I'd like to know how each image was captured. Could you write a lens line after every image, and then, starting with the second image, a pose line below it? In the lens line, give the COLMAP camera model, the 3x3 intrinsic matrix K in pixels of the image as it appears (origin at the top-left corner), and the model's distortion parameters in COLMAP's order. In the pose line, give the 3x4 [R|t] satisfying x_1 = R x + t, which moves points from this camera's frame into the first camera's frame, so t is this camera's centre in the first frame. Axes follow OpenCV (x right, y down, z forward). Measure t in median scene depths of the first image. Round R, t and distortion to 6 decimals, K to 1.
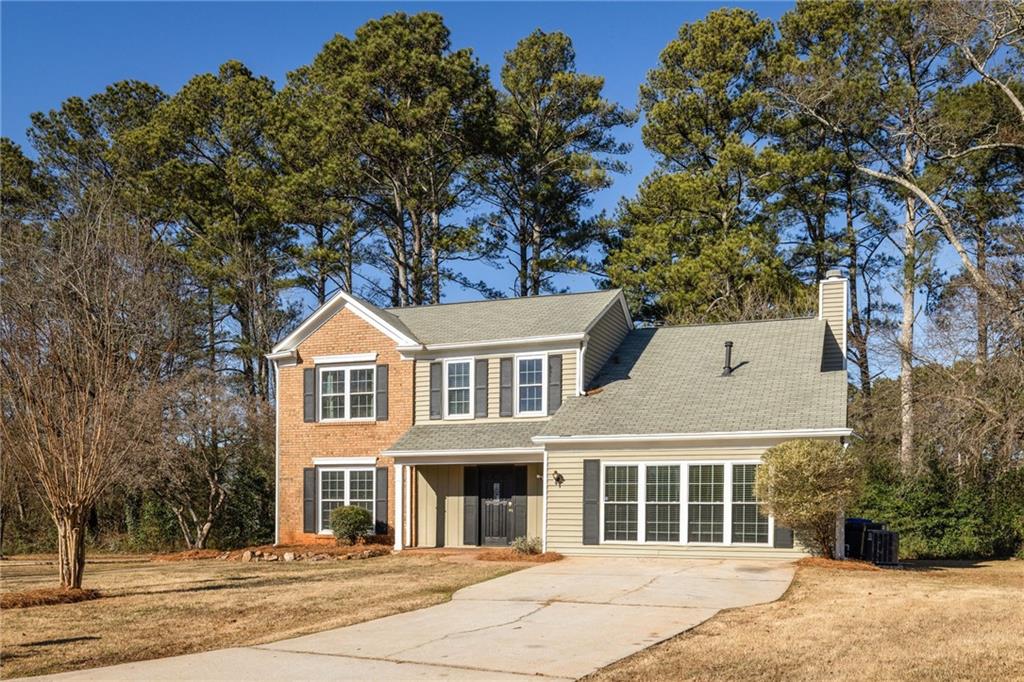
lens RADIAL K [[1075.9, 0, 511.9], [0, 1075.9, 407.1], [0, 0, 1]] dist [0.001380, 0.009027]
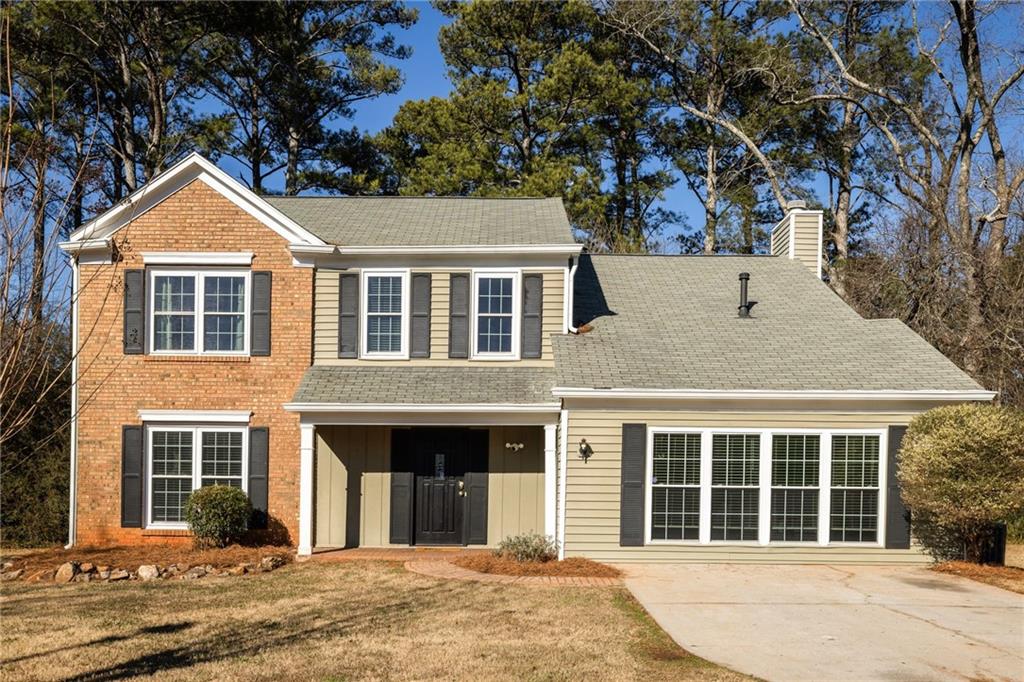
lens RADIAL K [[1075.9, 0, 511.9], [0, 1075.9, 407.1], [0, 0, 1]] dist [0.001380, 0.009027]
pose [[0.928236, 0.028838, 0.370873, -0.224716], [-0.041313, 0.998815, 0.025734, 0.020507], [-0.369691, -0.039209, 0.928327, 0.336464]]
